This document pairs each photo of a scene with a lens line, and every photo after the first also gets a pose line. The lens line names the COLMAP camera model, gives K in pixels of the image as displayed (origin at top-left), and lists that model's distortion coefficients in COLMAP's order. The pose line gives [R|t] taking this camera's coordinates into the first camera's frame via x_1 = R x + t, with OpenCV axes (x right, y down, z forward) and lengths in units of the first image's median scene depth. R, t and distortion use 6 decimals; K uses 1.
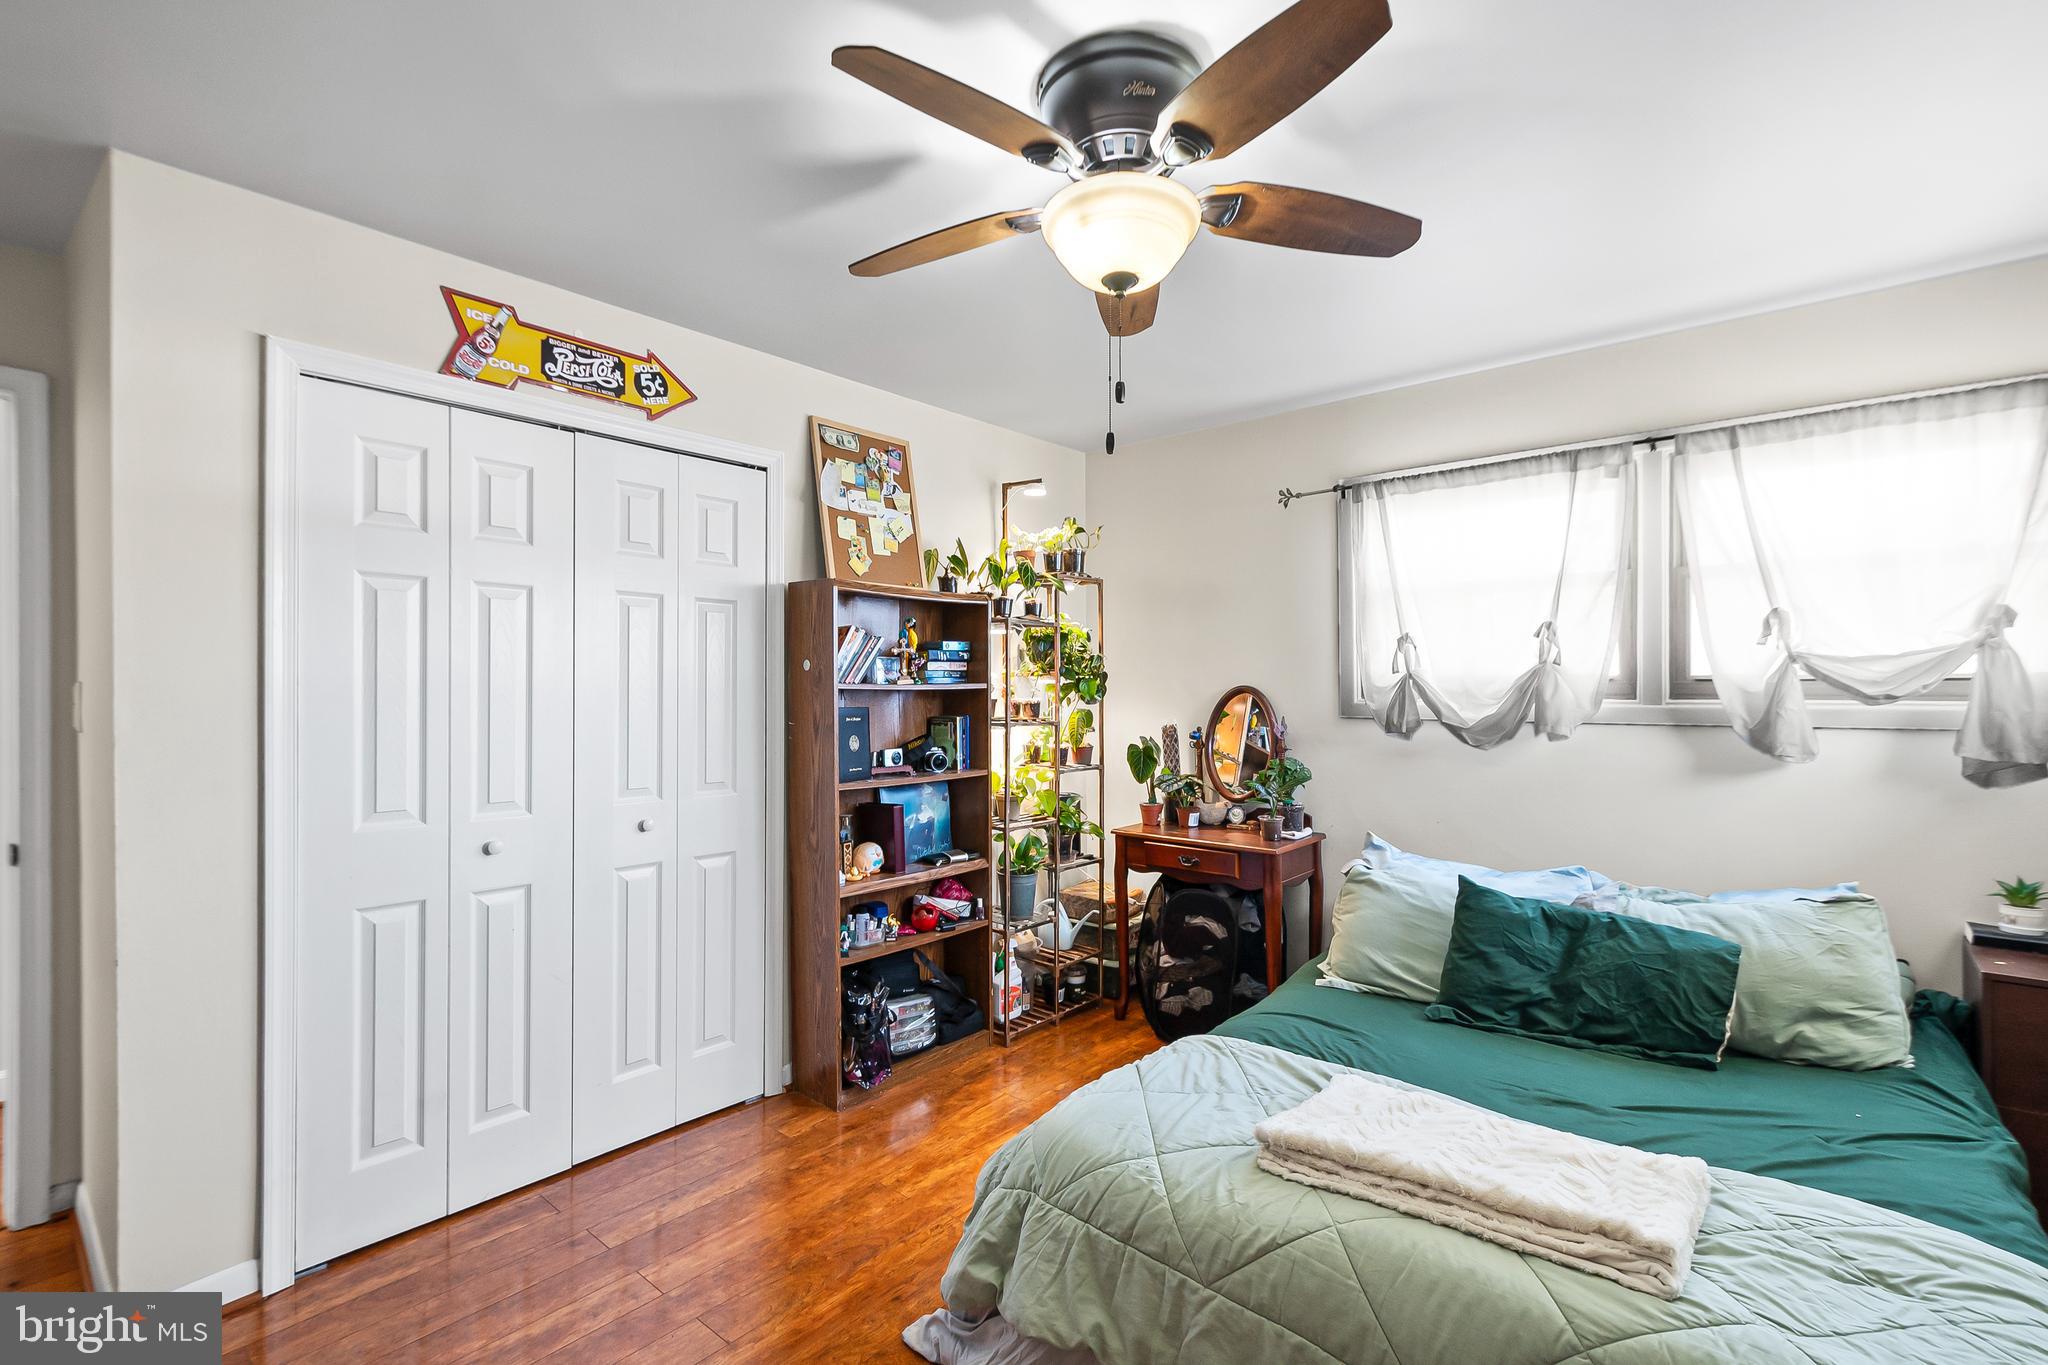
lens RADIAL K [[904.4, 0, 1024.0], [0, 904.4, 682.5], [0, 0, 1]] dist [0.003691, 0.000284]
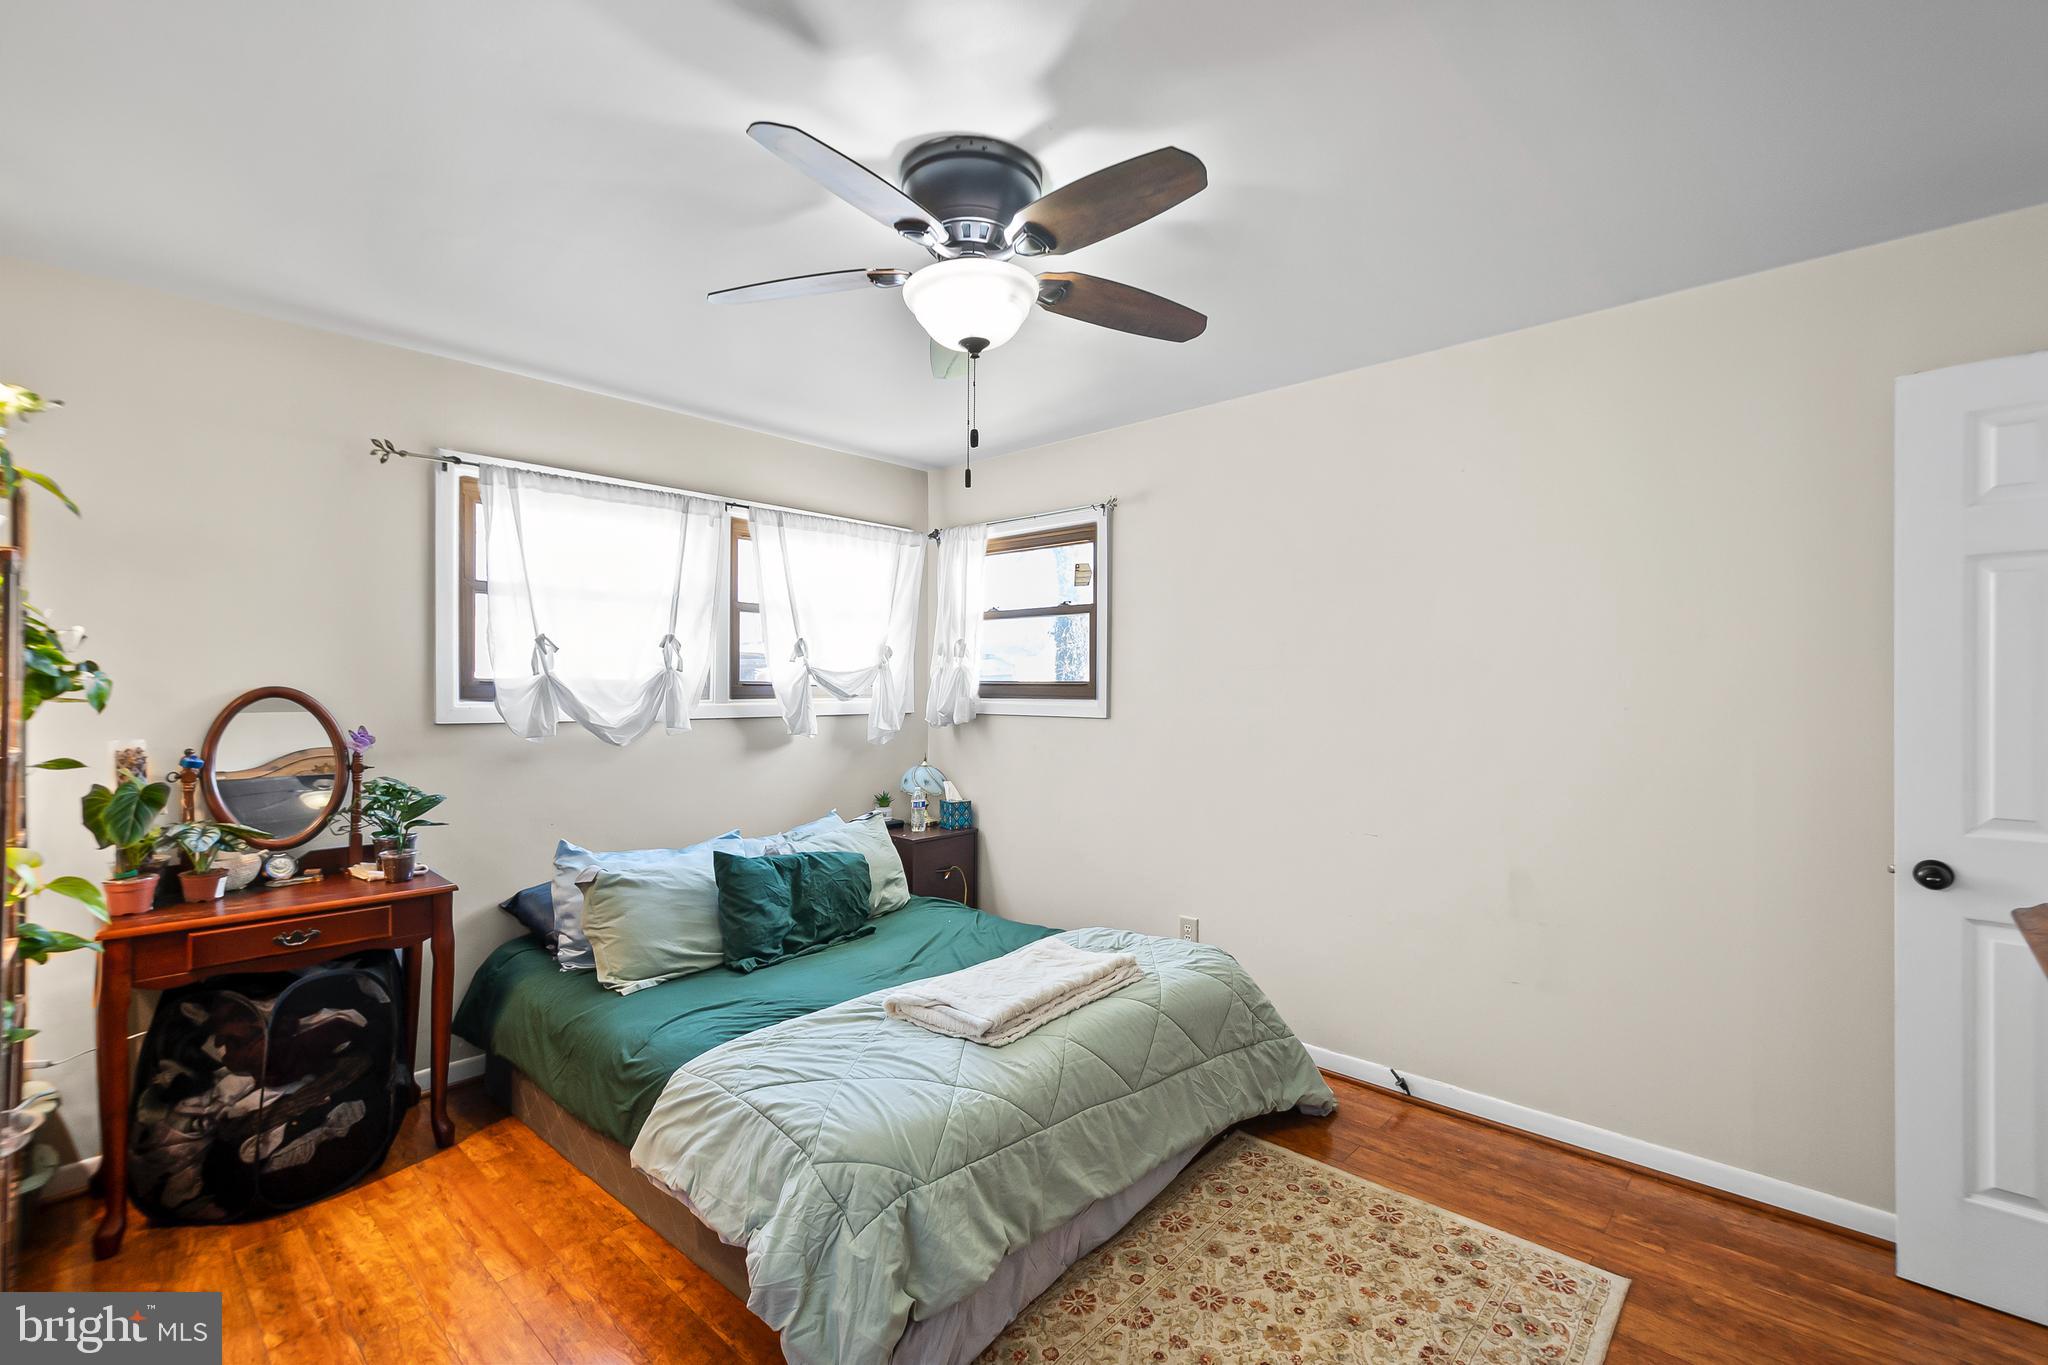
lens RADIAL K [[904.4, 0, 1024.0], [0, 904.4, 682.5], [0, 0, 1]] dist [0.003691, 0.000284]
pose [[0.041425, 0.008593, 0.999105, -0.667656], [-0.007500, 0.999938, -0.008289, 0.002309], [-0.999113, -0.007150, 0.041487, 0.557933]]
